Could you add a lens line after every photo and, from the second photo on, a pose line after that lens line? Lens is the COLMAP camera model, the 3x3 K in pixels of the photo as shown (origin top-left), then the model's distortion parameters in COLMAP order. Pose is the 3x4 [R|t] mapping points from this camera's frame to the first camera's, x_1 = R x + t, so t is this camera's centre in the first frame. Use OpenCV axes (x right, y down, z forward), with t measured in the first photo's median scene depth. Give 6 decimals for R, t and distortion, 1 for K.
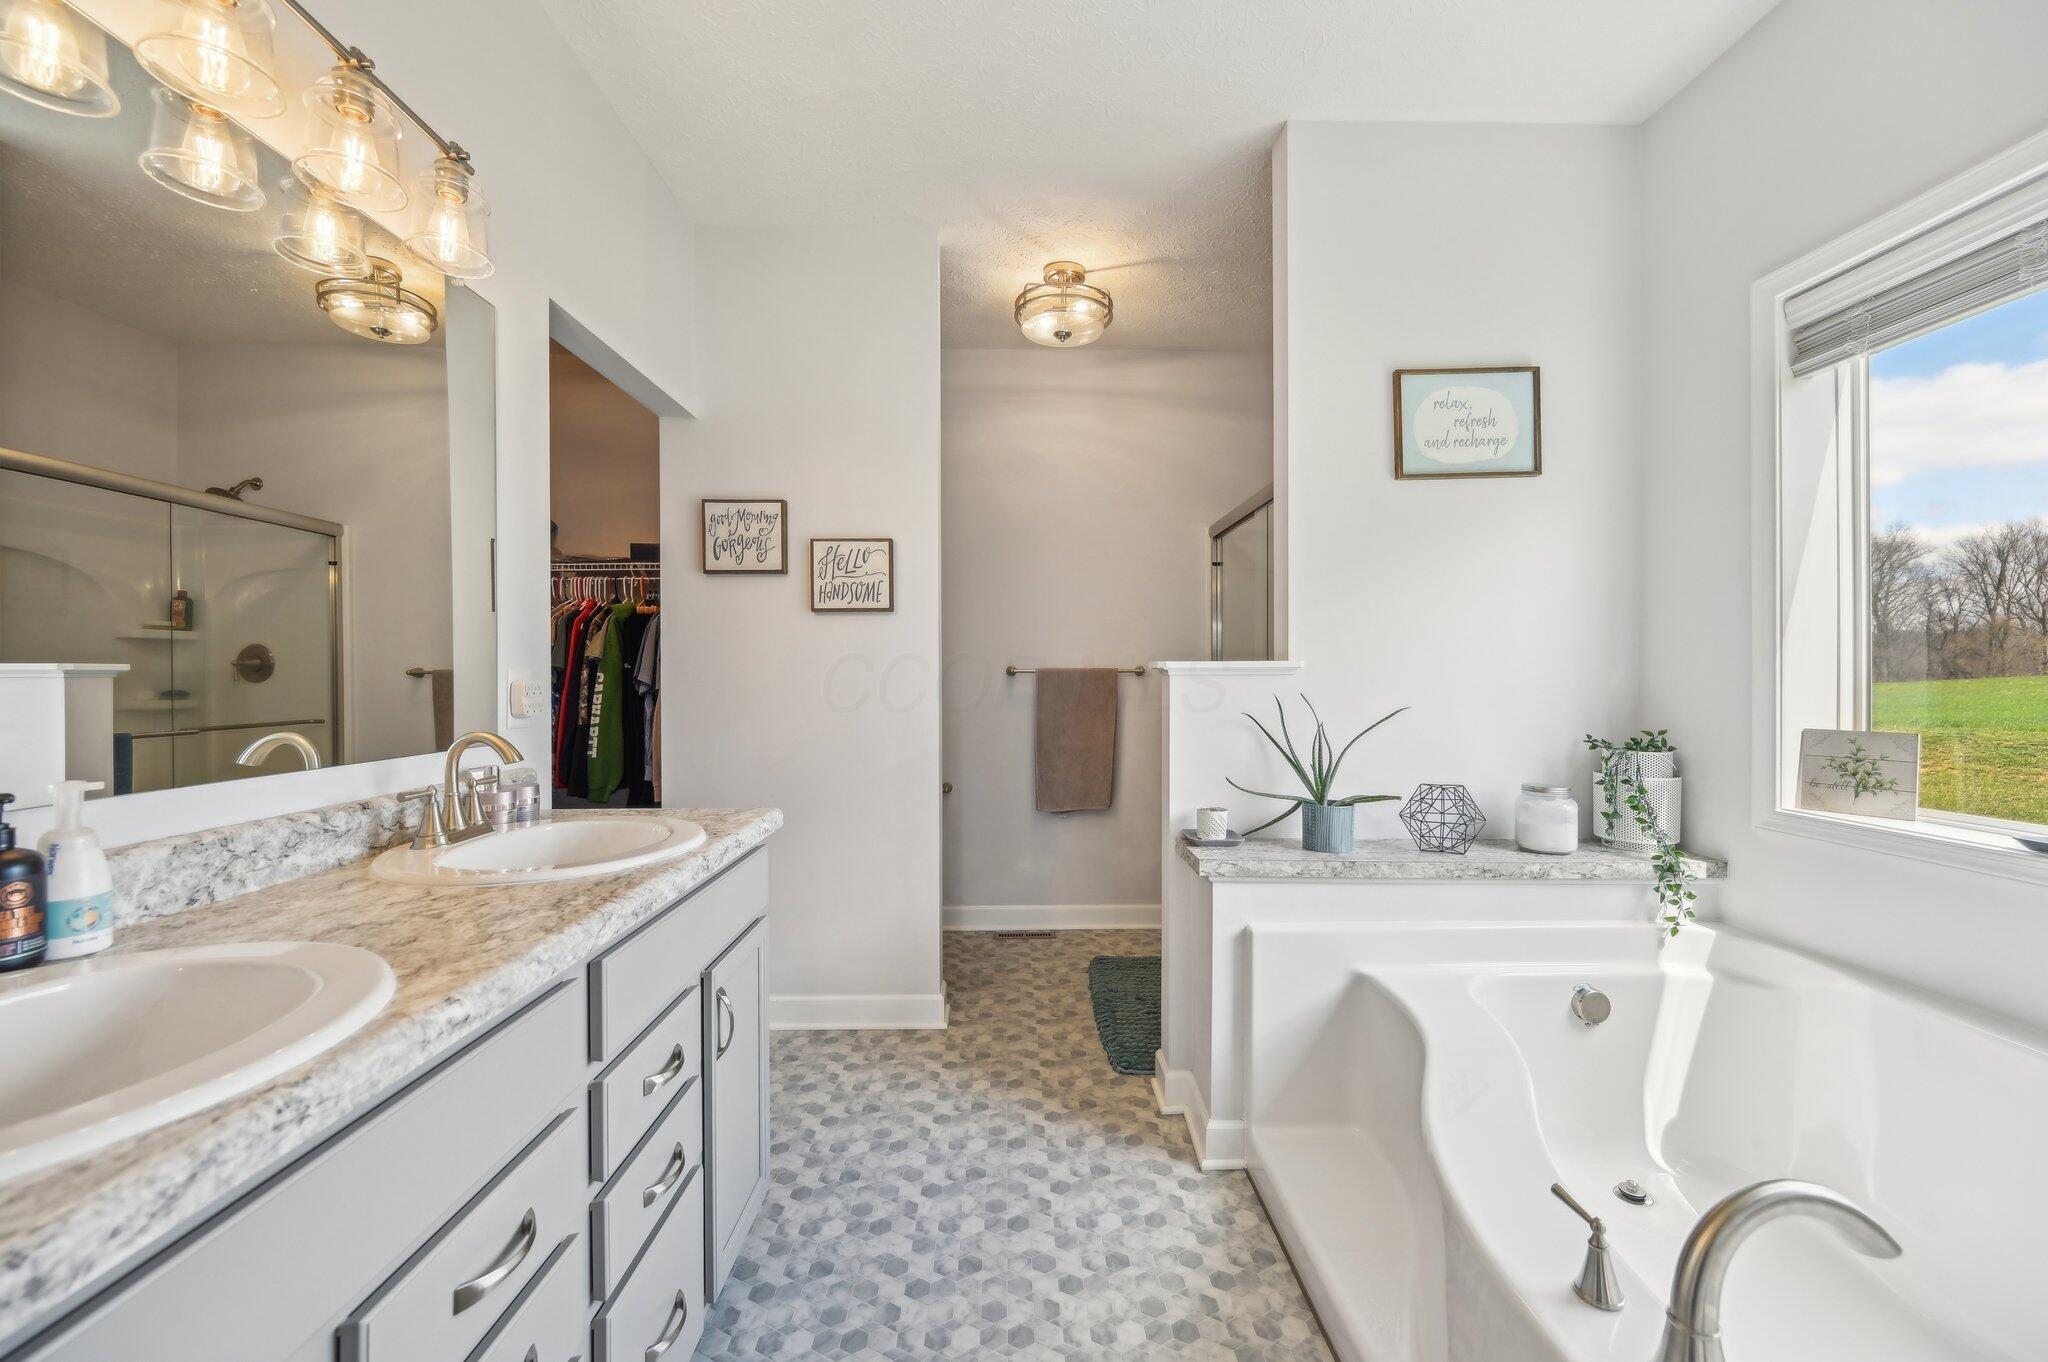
lens RADIAL K [[816.1, 0, 1016.5], [0, 816.1, 678.5], [0, 0, 1]] dist [-0.001398, -0.000635]
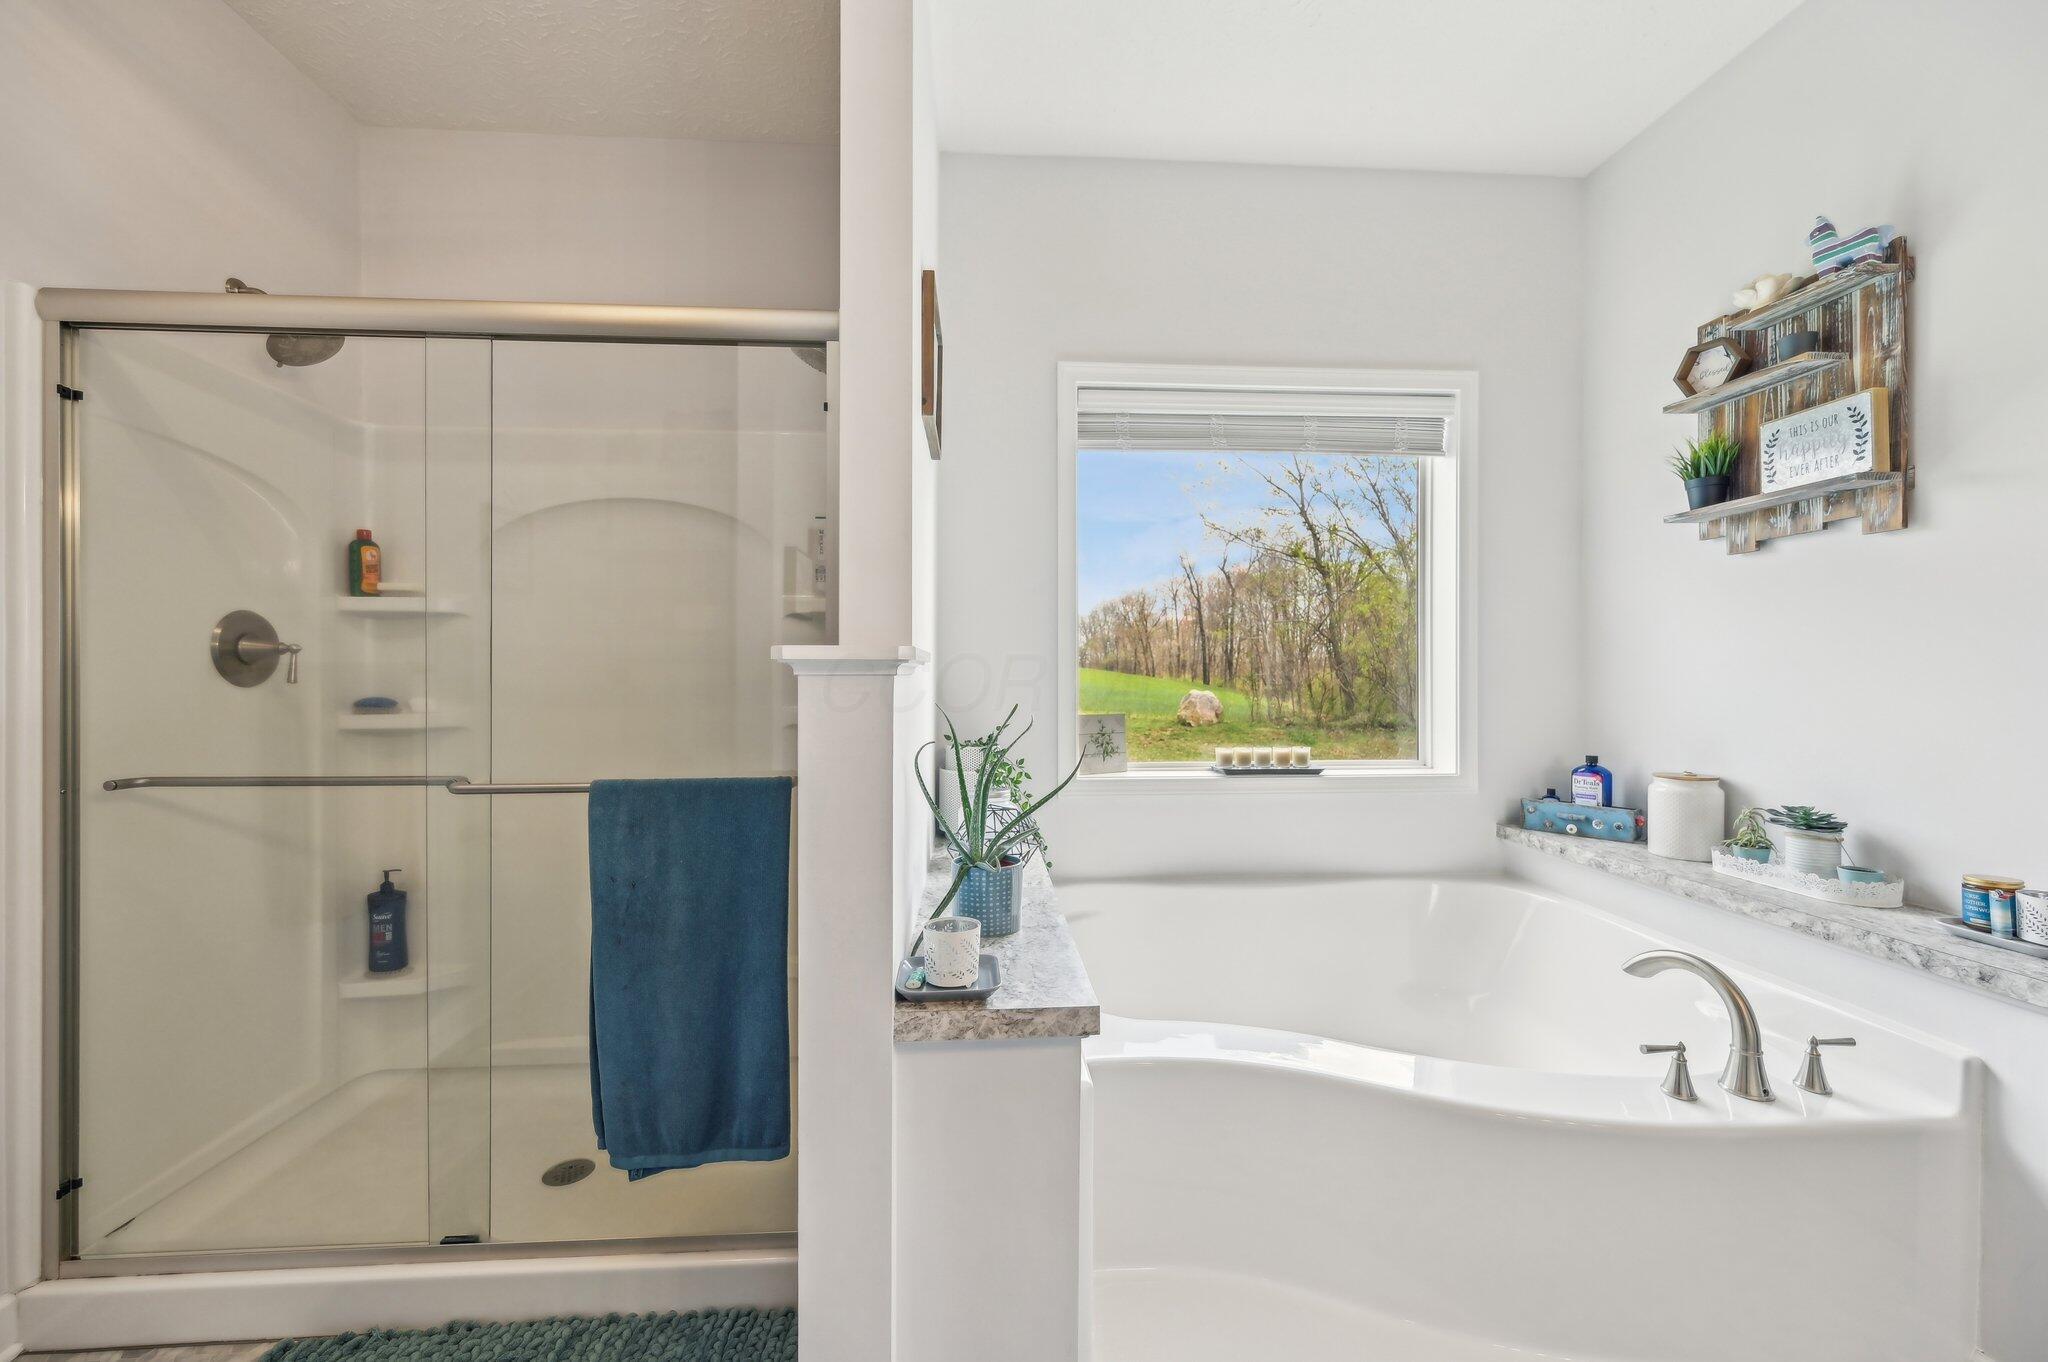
lens RADIAL K [[816.1, 0, 1019.0], [0, 816.1, 672.4], [0, 0, 1]] dist [-0.001398, -0.000635]
pose [[-0.040217, 0.010692, 0.999134, -0.291885], [0.005225, 0.999931, -0.010490, 0.005408], [-0.999177, 0.004798, -0.040270, 0.938298]]
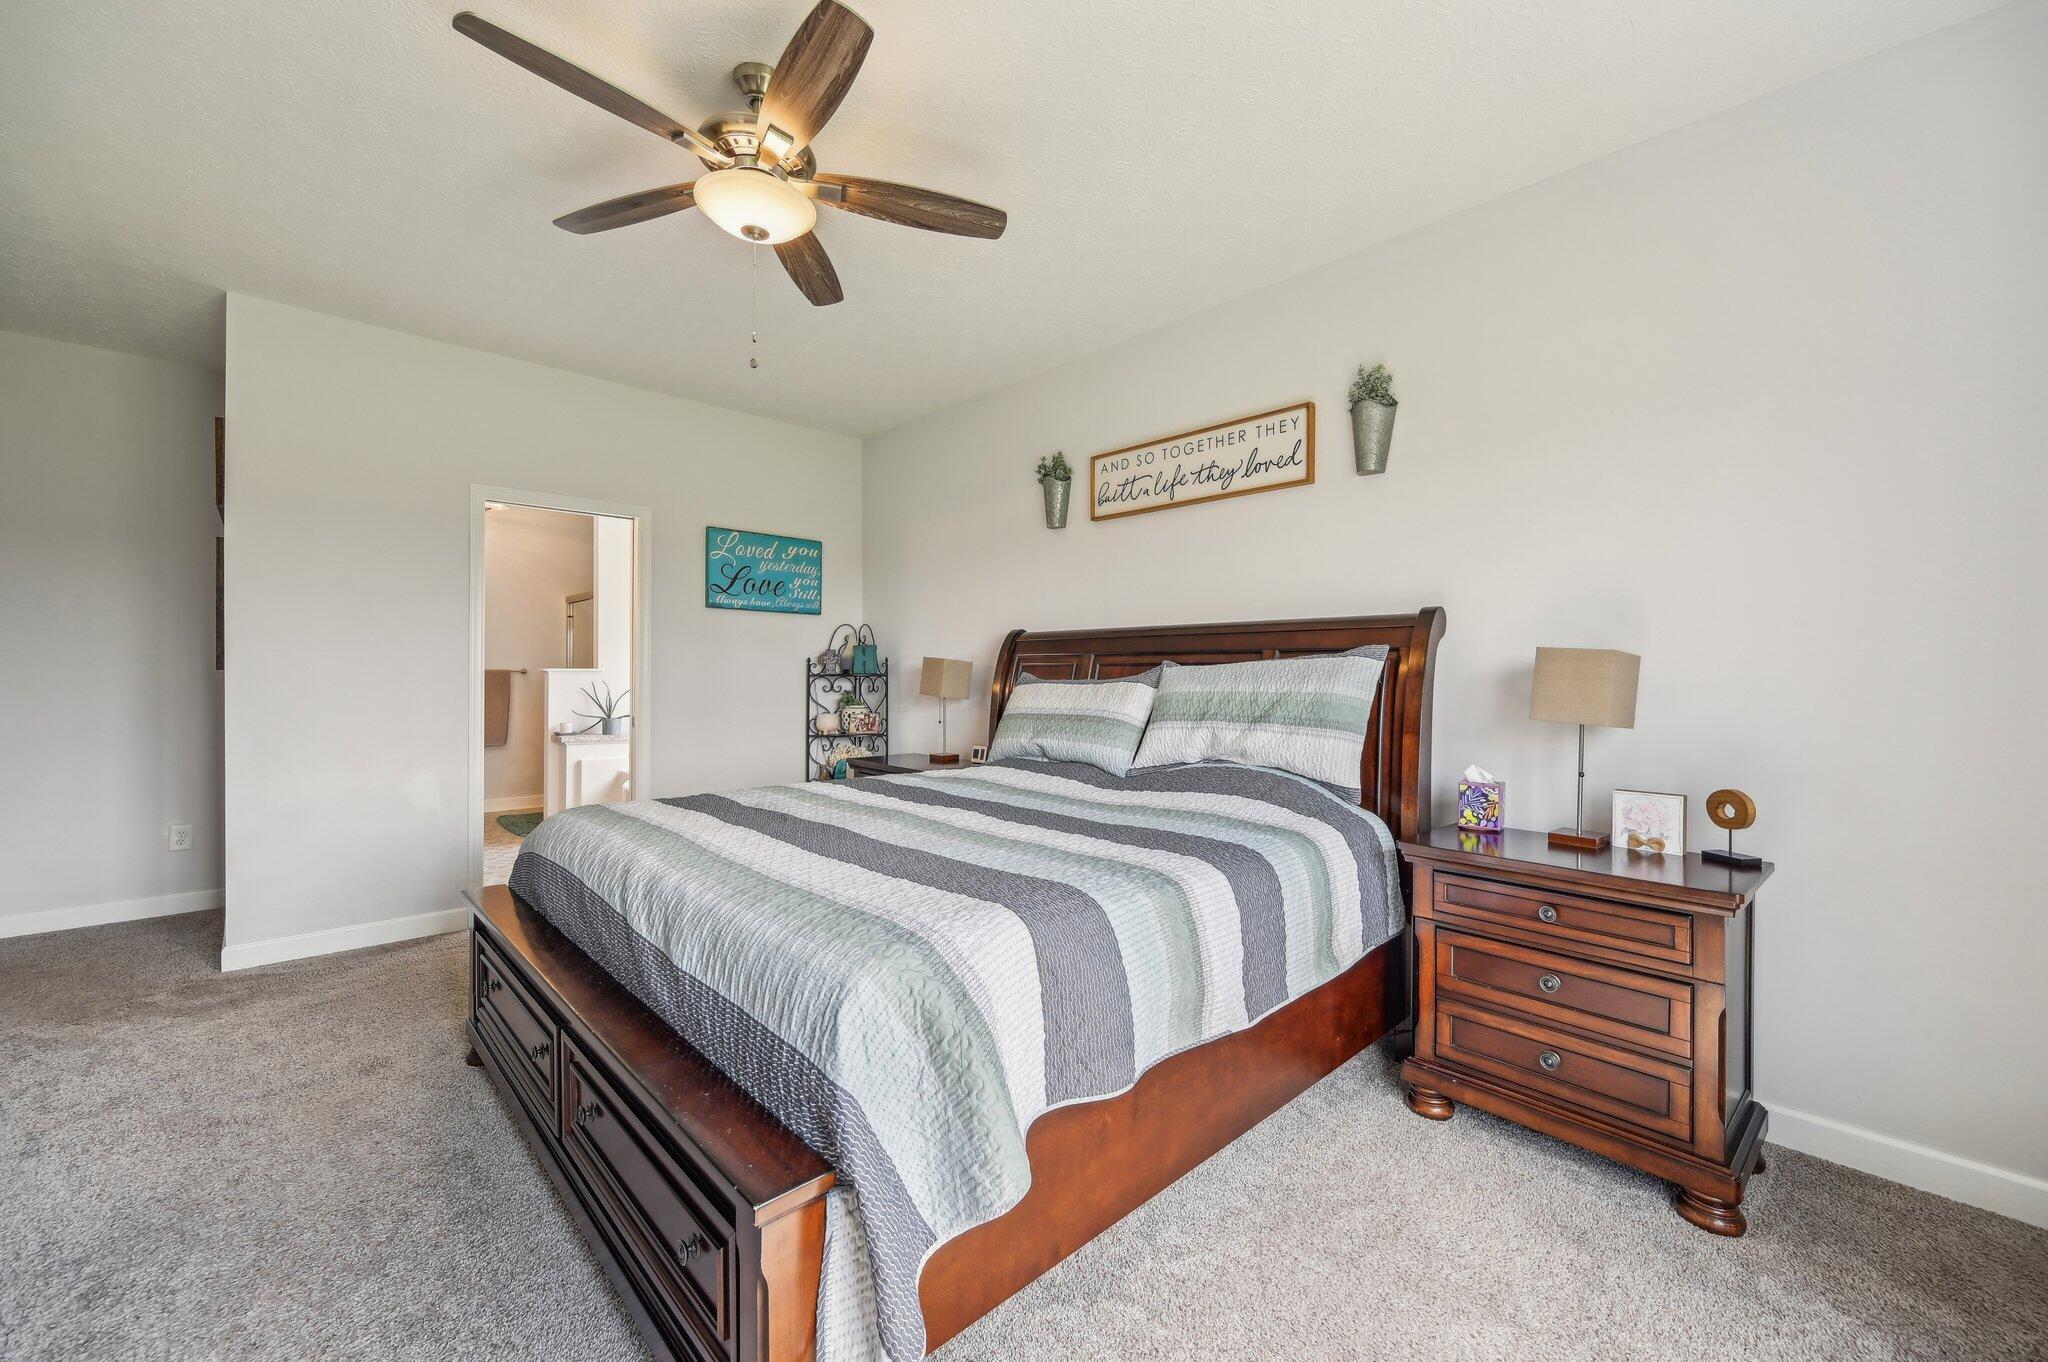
lens RADIAL K [[816.1, 0, 1022.8], [0, 816.1, 676.9], [0, 0, 1]] dist [-0.001398, -0.000635]
pose [[0.735805, 0.006151, 0.677165, -0.495307], [-0.004698, 0.999981, -0.003979, 0.010869], [-0.677177, -0.000253, 0.735820, -2.078304]]
